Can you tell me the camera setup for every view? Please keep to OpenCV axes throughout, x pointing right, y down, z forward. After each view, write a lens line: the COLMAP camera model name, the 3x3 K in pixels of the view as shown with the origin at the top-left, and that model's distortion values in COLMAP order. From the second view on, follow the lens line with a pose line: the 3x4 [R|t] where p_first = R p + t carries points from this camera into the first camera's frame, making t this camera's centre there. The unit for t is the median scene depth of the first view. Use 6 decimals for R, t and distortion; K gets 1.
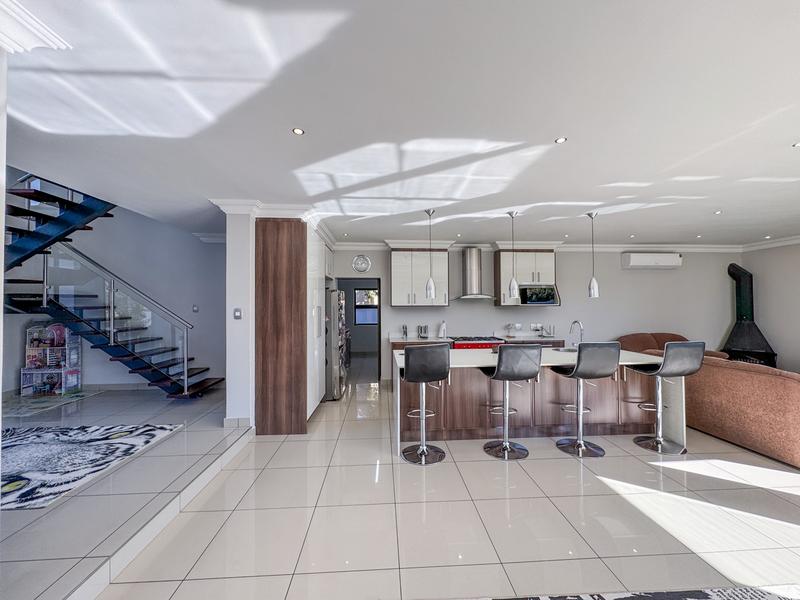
lens RADIAL K [[317.6, 0, 401.9], [0, 317.6, 299.9], [0, 0, 1]] dist [-0.001053, 0.000577]
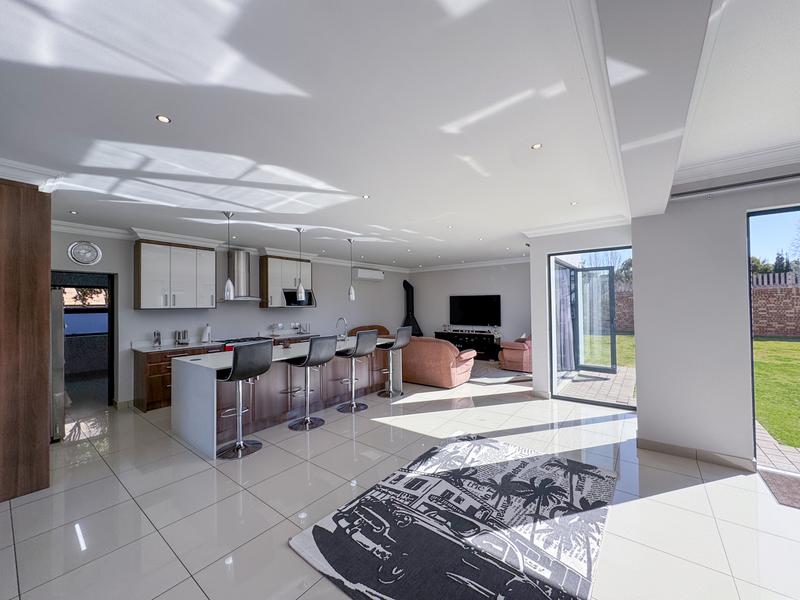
lens RADIAL K [[317.6, 0, 399.2], [0, 317.6, 302.1], [0, 0, 1]] dist [-0.001053, 0.000577]
pose [[0.661341, 0.003296, 0.750078, -0.351837], [-0.003450, 0.999993, -0.001352, 0.001174], [-0.750078, -0.001693, 0.661348, -0.080924]]
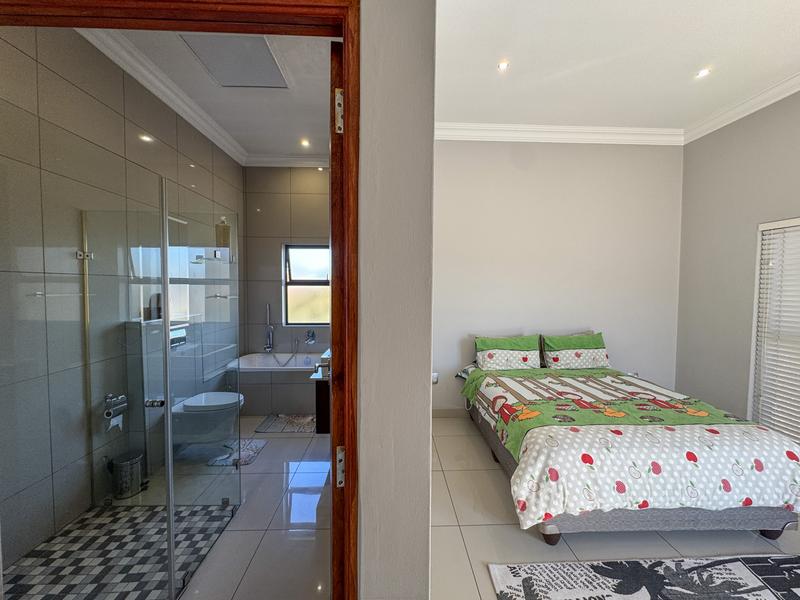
lens RADIAL K [[317.6, 0, 400.7], [0, 317.6, 298.8], [0, 0, 1]] dist [-0.001053, 0.000577]
pose [[-0.999980, -0.005978, 0.002068, 0.780257], [-0.005917, 0.999580, 0.028377, 0.008180], [-0.002236, 0.028364, -0.999595, 0.530175]]
